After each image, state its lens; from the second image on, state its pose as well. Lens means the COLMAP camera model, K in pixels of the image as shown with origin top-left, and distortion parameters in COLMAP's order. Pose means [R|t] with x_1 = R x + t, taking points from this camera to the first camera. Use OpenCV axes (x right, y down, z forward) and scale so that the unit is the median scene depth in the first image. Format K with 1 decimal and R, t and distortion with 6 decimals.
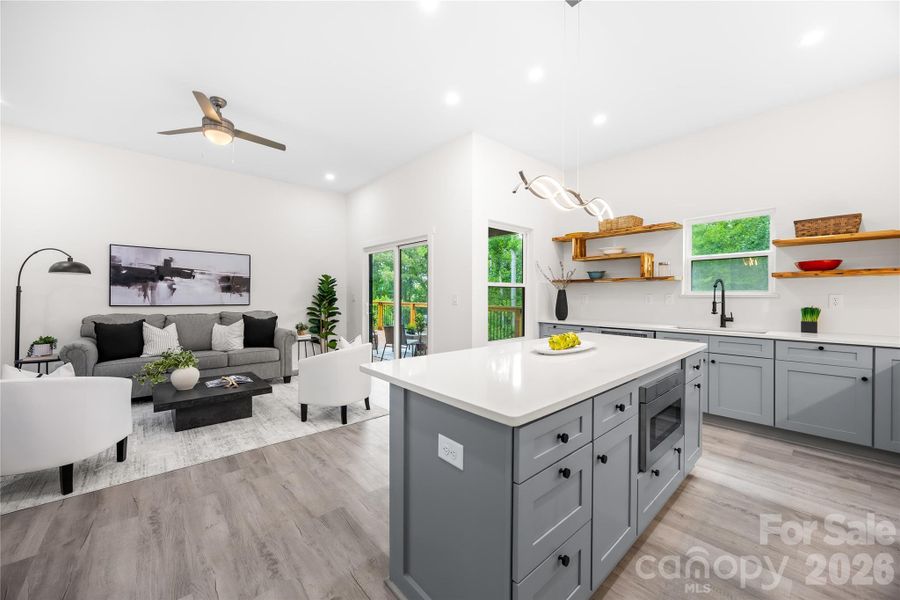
lens RADIAL K [[344.5, 0, 448.9], [0, 344.5, 298.3], [0, 0, 1]] dist [-0.000529, 0.000002]
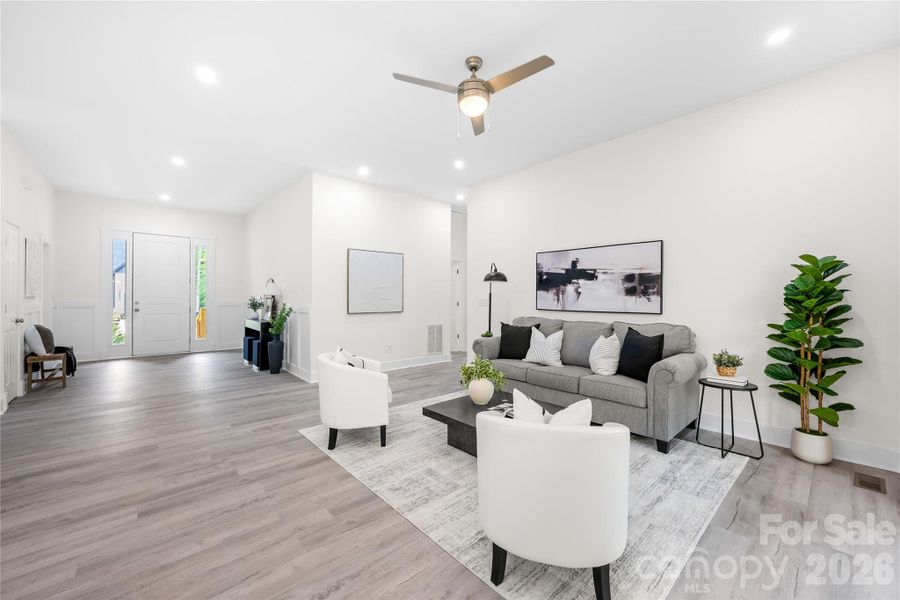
lens RADIAL K [[350.8, 0, 454.4], [0, 350.8, 299.0], [0, 0, 1]] dist [-0.001758, -0.000060]
pose [[0.020794, -0.001698, -0.999782, 0.116650], [-0.011246, 0.999935, -0.001932, -0.005435], [0.999721, 0.011284, 0.020774, 0.683905]]
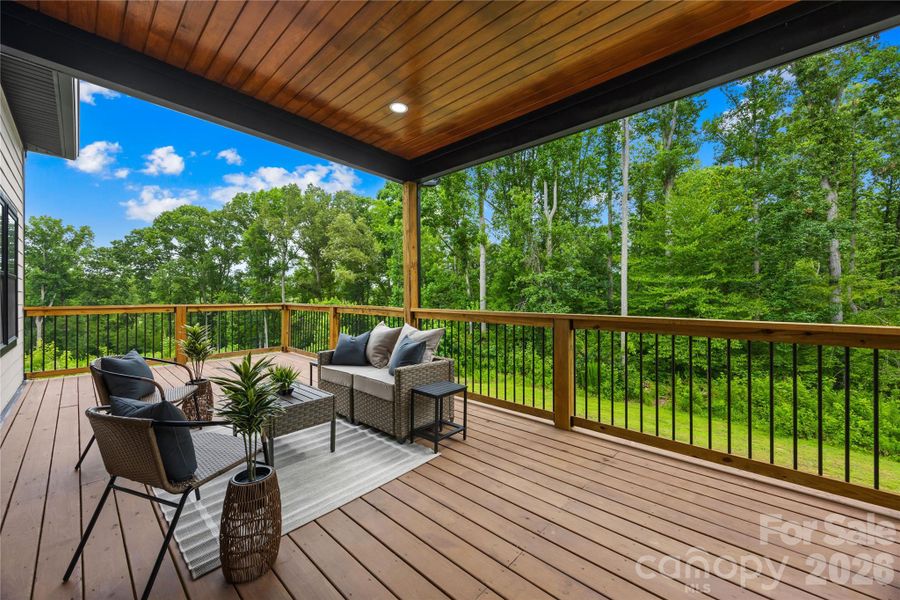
lens RADIAL K [[339.8, 0, 450.9], [0, 339.8, 297.9], [0, 0, 1]] dist [-0.000850, -0.000102]
pose [[0.993089, -0.004595, 0.117270, 0.039962], [0.005433, 0.999962, -0.006827, 0.012703], [-0.117235, 0.007417, 0.993077, 1.108816]]
